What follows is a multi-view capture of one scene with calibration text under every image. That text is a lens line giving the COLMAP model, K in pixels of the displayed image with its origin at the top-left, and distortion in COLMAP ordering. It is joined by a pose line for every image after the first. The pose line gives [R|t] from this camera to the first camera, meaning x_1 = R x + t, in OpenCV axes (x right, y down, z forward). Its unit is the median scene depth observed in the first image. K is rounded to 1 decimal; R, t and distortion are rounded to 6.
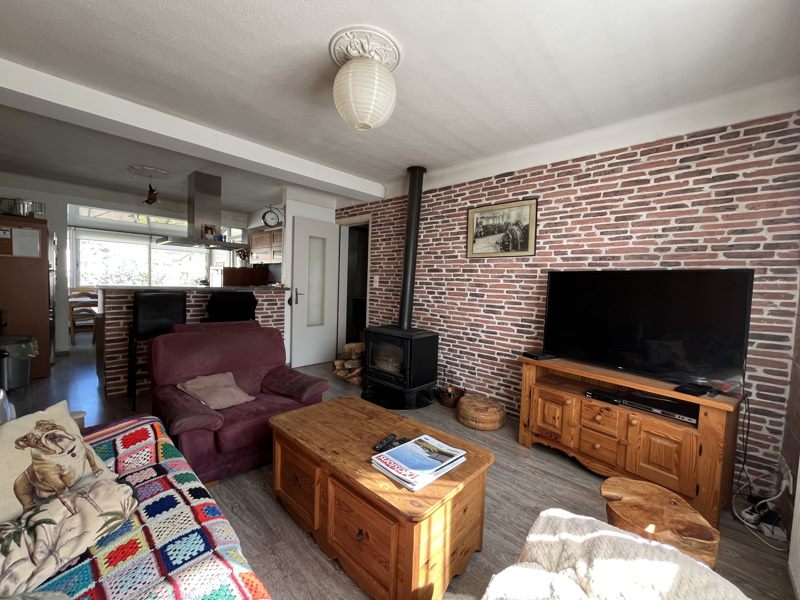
lens RADIAL K [[322.5, 0, 399.1], [0, 322.5, 299.8], [0, 0, 1]] dist [0.000004, -0.000115]
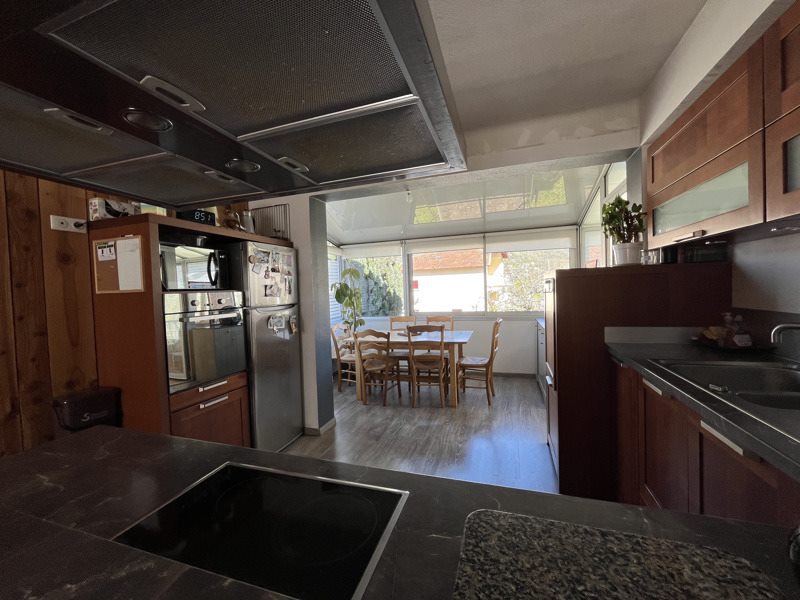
lens RADIAL K [[322.5, 0, 399.6], [0, 322.5, 300.7], [0, 0, 1]] dist [0.000004, -0.000115]
pose [[0.414268, -0.027804, -0.909730, -0.297871], [0.006863, 0.999600, -0.027425, -0.058979], [0.910129, 0.005118, 0.414294, 0.689572]]
